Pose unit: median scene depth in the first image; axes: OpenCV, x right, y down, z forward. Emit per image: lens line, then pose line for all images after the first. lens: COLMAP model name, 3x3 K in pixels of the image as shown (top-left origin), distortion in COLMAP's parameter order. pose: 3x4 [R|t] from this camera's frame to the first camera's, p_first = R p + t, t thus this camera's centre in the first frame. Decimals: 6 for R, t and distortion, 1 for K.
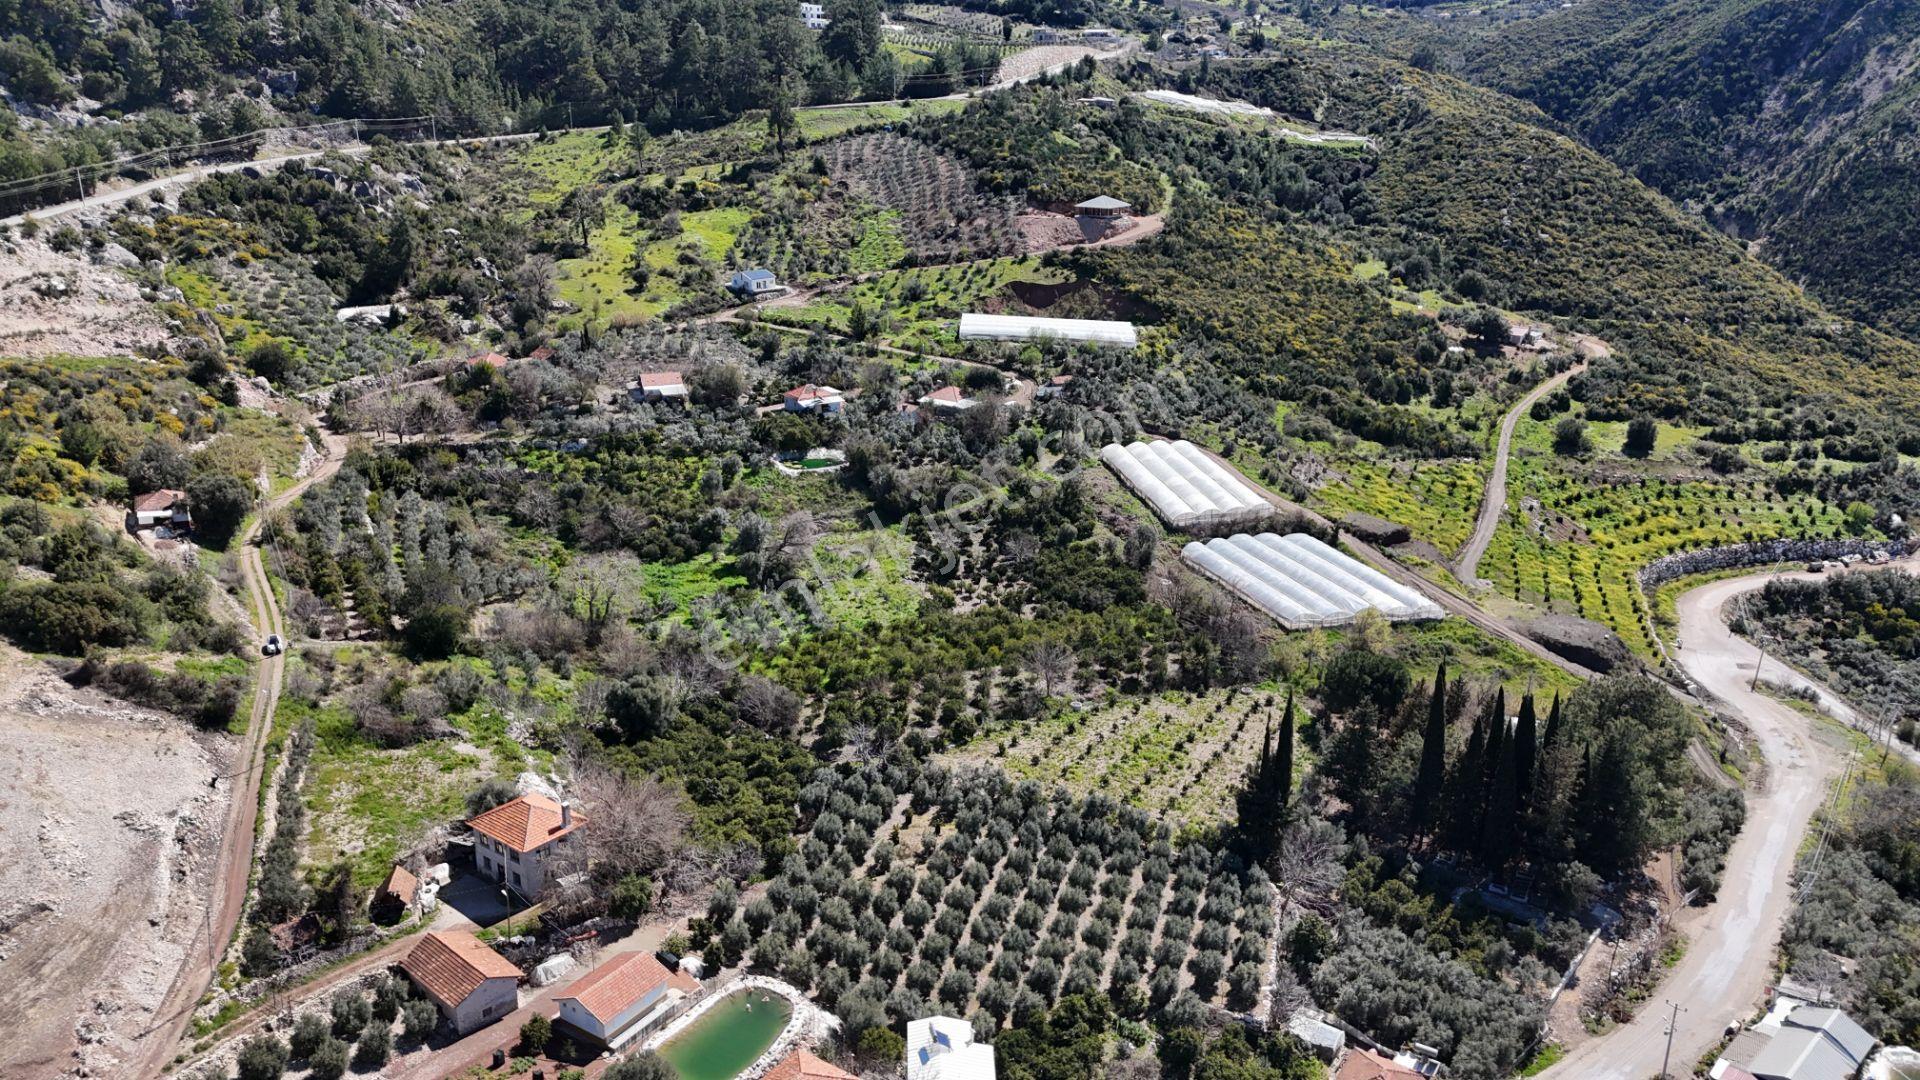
lens RADIAL K [[1405.6, 0, 963.7], [0, 1405.6, 548.0], [0, 0, 1]] dist [0.067815, -0.064005]
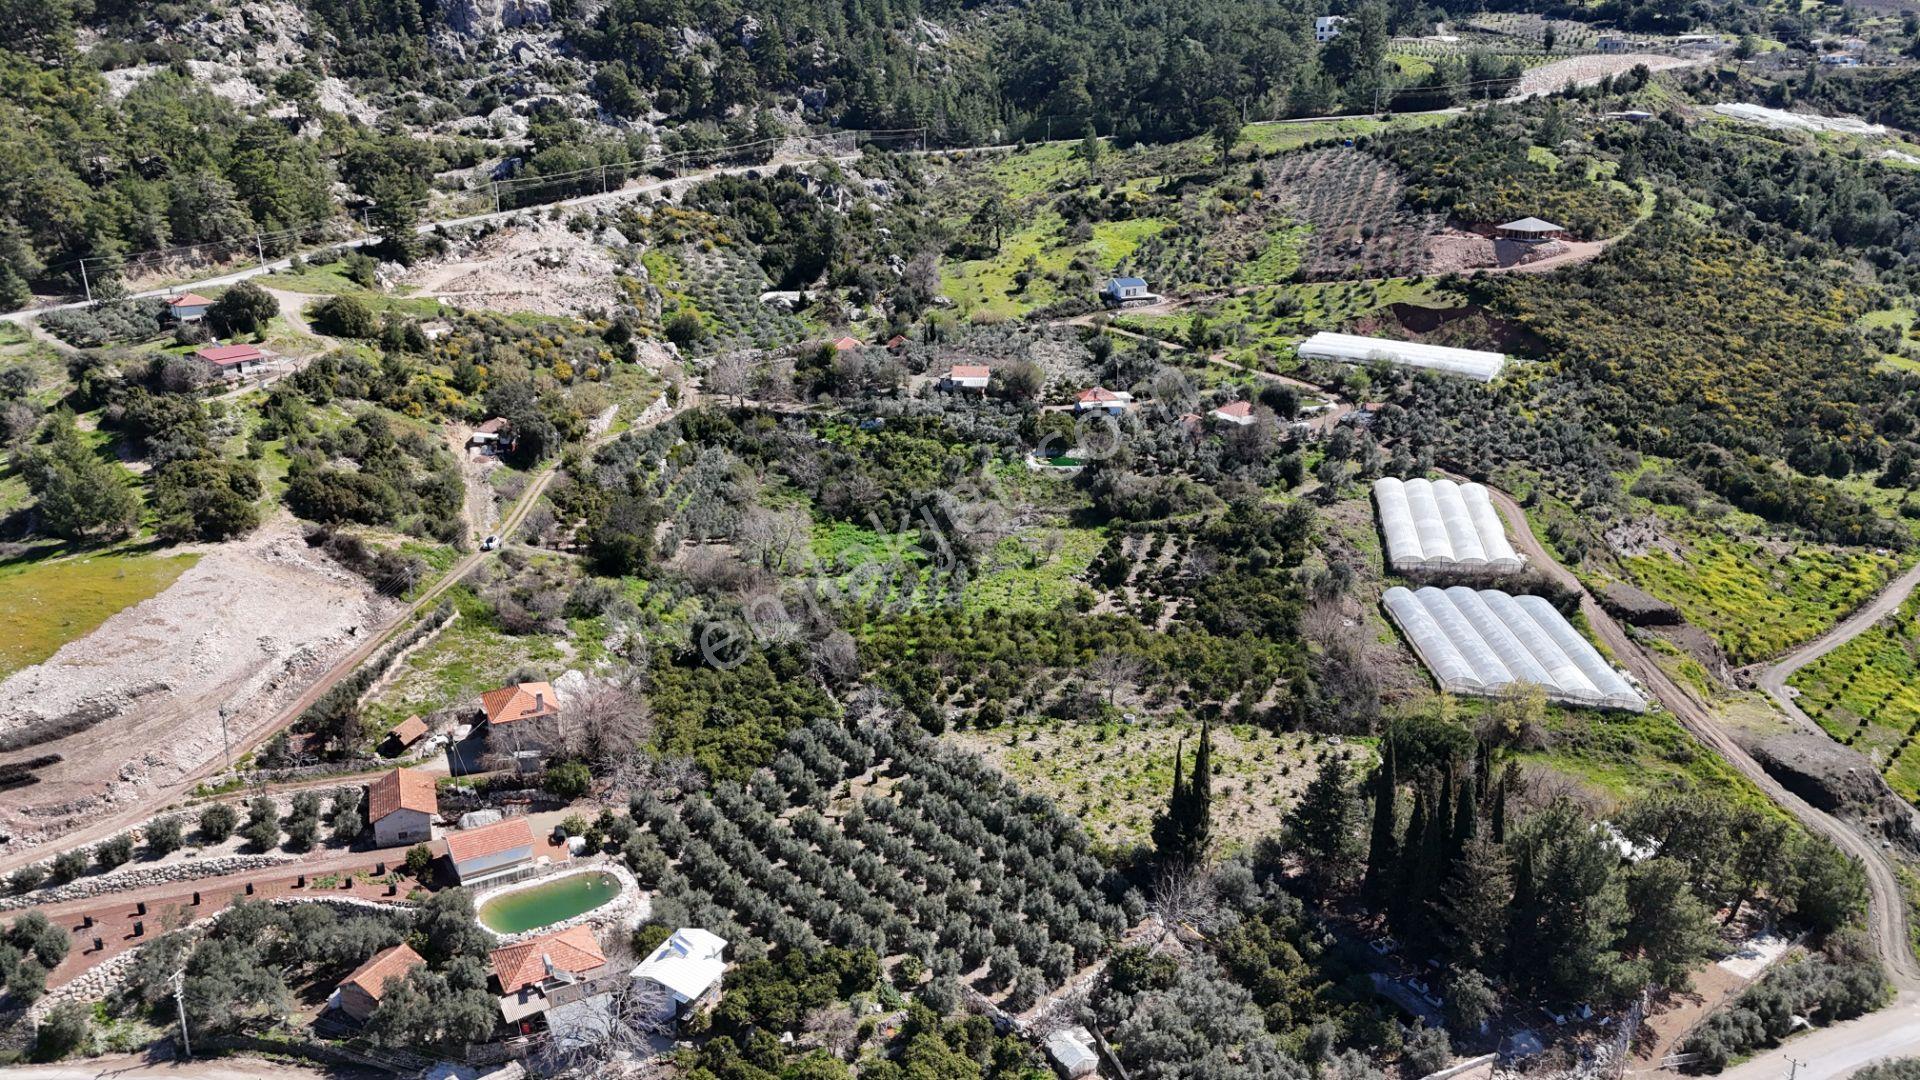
lens RADIAL K [[1405.6, 0, 962.8], [0, 1405.6, 553.2], [0, 0, 1]] dist [0.067815, -0.064005]
pose [[0.897940, 0.136843, -0.418303, 0.211490], [-0.139987, 0.989879, 0.023327, -0.005460], [0.417261, 0.037610, 0.908008, 0.024533]]
